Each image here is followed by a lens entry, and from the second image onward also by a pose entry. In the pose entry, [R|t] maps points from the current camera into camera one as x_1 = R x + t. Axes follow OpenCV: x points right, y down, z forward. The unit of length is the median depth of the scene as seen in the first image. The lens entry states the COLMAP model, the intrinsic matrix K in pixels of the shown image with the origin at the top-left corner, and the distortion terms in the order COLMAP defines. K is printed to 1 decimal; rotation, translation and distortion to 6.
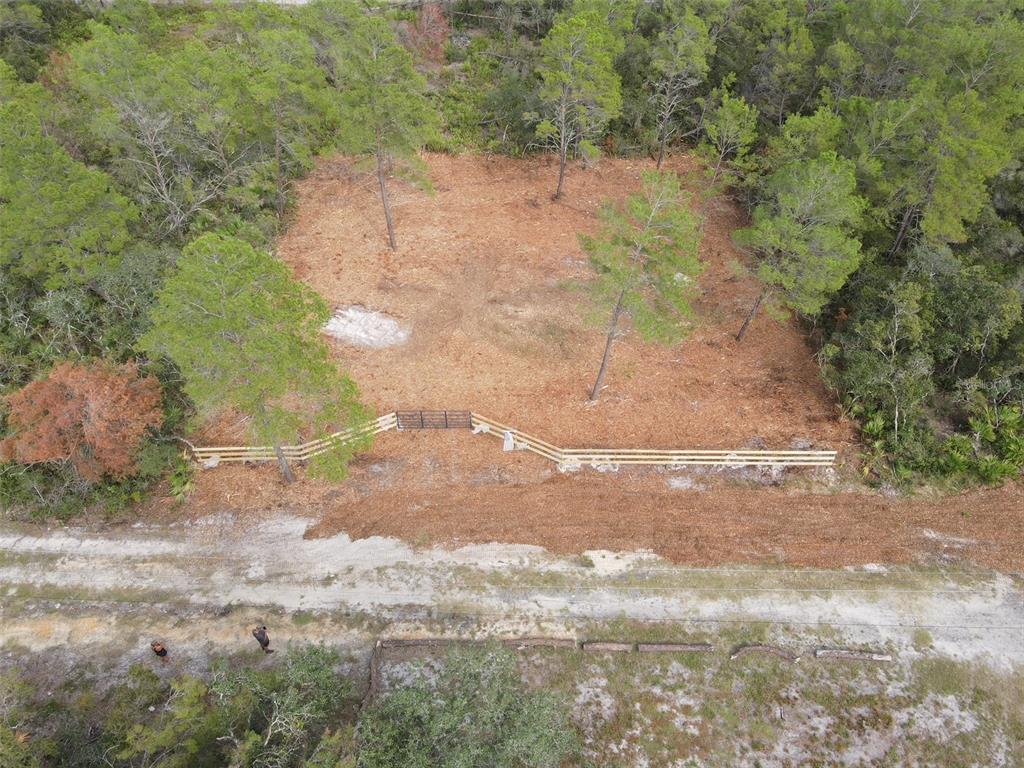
lens RADIAL K [[739.9, 0, 512.0], [0, 739.9, 384.0], [0, 0, 1]] dist [0.004593, 0.011441]
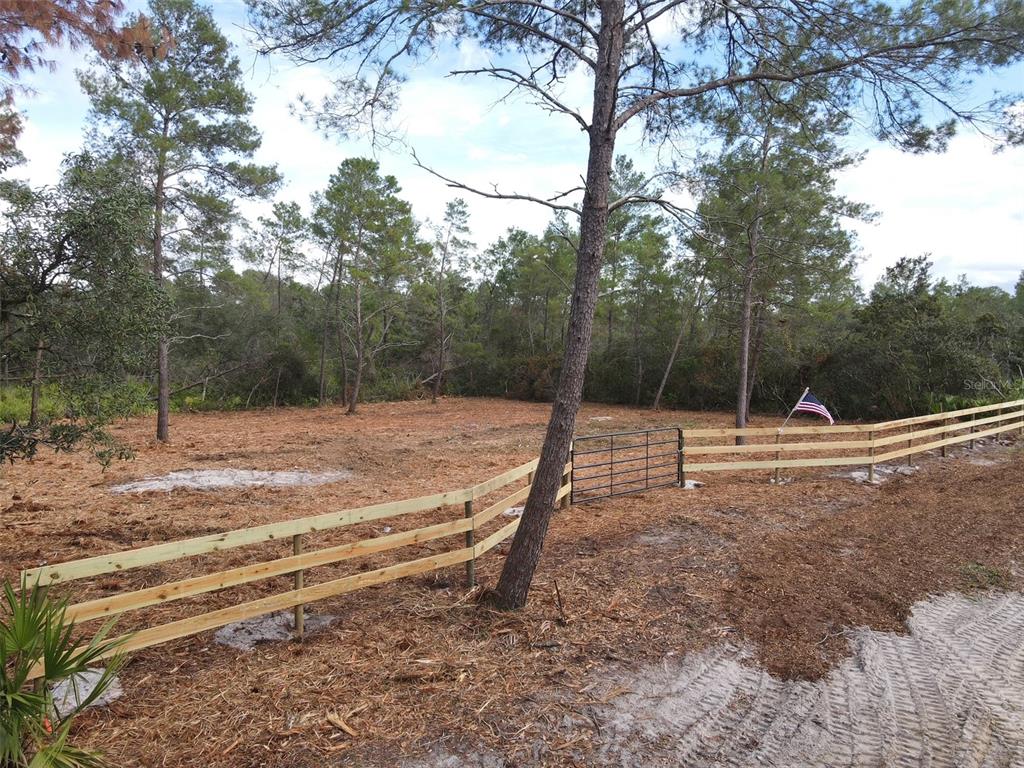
lens RADIAL K [[742.4, 0, 512.0], [0, 742.4, 384.0], [0, 0, 1]] dist [0.007038, 0.005952]
pose [[0.725078, -0.019052, 0.688403, -0.463816], [0.474517, 0.738270, -0.479365, 0.193981], [-0.499094, 0.674236, 0.544344, 0.806313]]
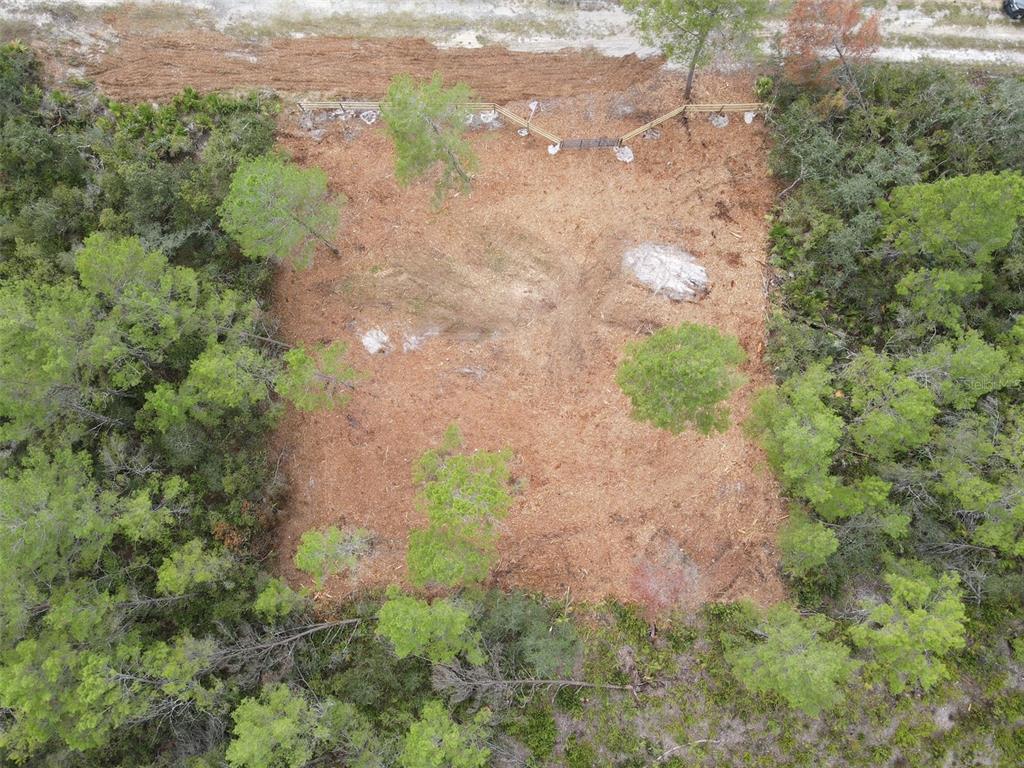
lens RADIAL K [[739.9, 0, 512.0], [0, 739.9, 384.0], [0, 0, 1]] dist [0.004593, 0.011441]
pose [[-0.999850, 0.017278, 0.000712, 0.042256], [-0.010644, -0.647357, 0.762113, -1.281401], [0.013629, 0.761991, 0.647444, 0.493900]]
